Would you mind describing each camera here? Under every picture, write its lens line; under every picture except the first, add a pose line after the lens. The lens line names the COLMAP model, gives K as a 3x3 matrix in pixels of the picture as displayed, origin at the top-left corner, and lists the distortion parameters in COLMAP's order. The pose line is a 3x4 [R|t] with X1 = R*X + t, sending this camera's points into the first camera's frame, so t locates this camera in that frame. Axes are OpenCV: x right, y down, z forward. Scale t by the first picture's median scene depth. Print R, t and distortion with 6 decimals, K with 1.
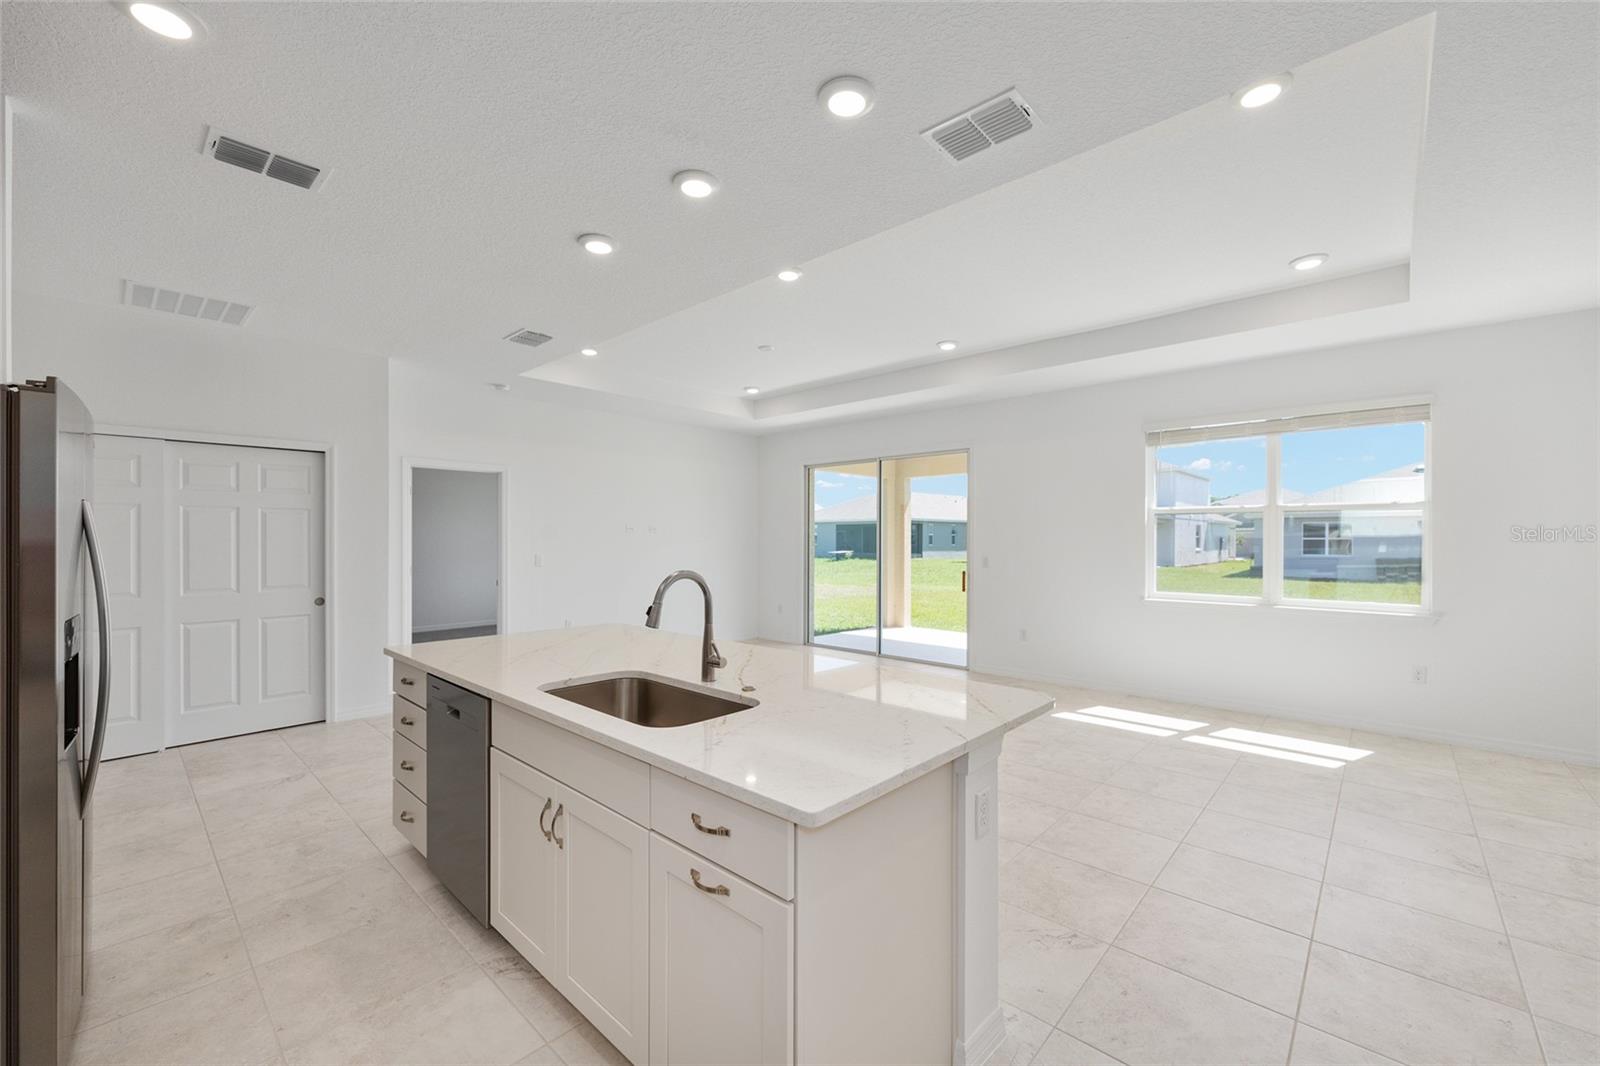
lens RADIAL K [[641.6, 0, 798.6], [0, 641.6, 539.0], [0, 0, 1]] dist [-0.002734, 0.001793]
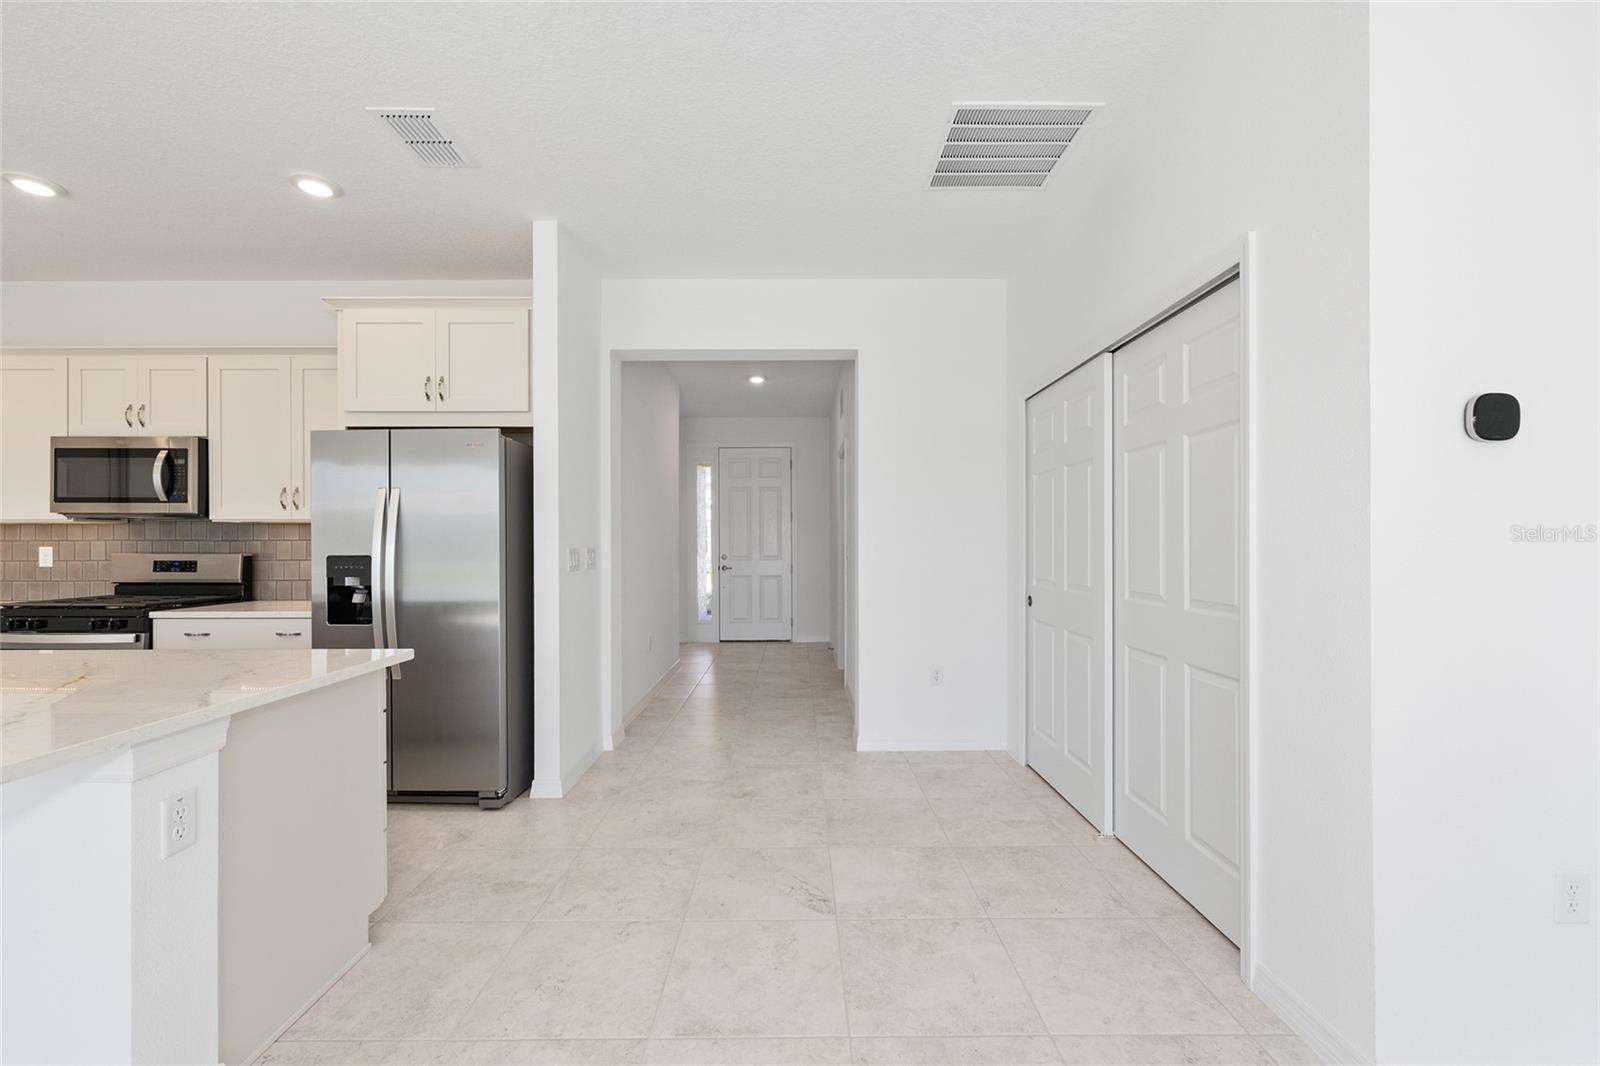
lens RADIAL K [[641.6, 0, 799.9], [0, 641.6, 542.8], [0, 0, 1]] dist [-0.002734, 0.001793]
pose [[-0.731433, 0.000487, -0.681913, -0.257384], [0.001110, 0.999999, -0.000476, 0.027646], [0.681912, -0.001105, -0.731433, 0.985013]]
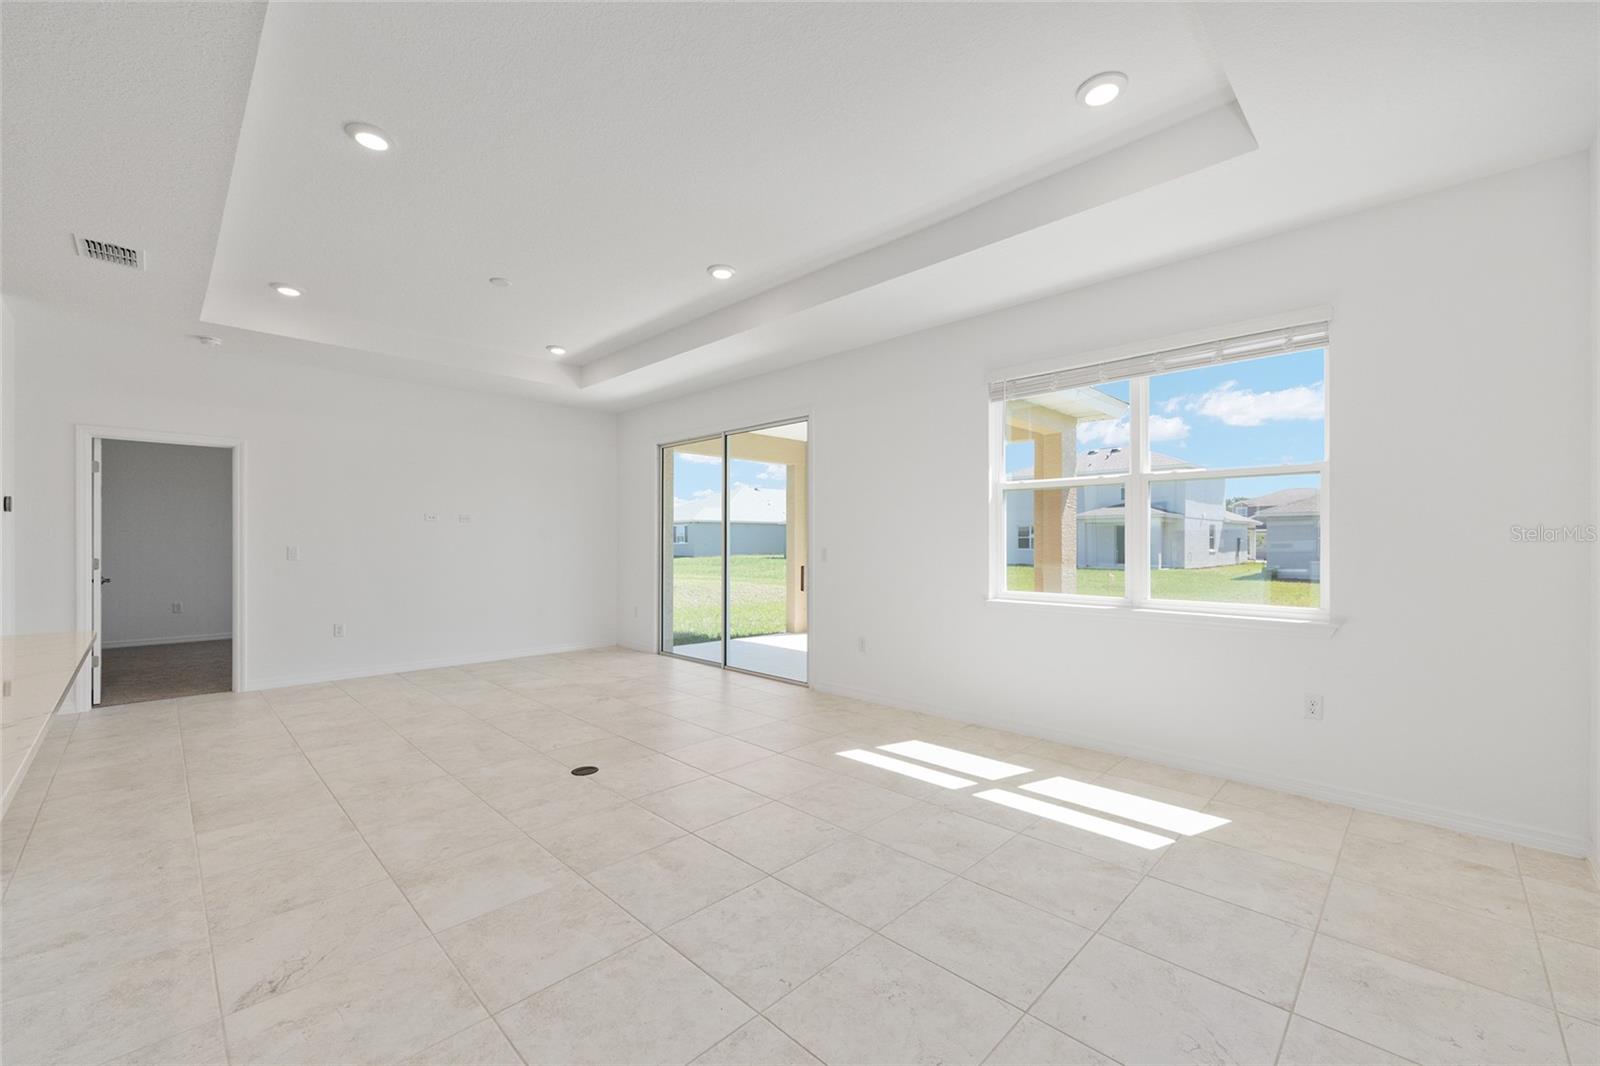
lens RADIAL K [[641.6, 0, 797.3], [0, 641.6, 544.0], [0, 0, 1]] dist [-0.002734, 0.001793]
pose [[0.999383, -0.001276, -0.035094, 0.356625], [0.001364, 0.999996, 0.002482, 0.025182], [0.035091, -0.002528, 0.999381, 0.231143]]
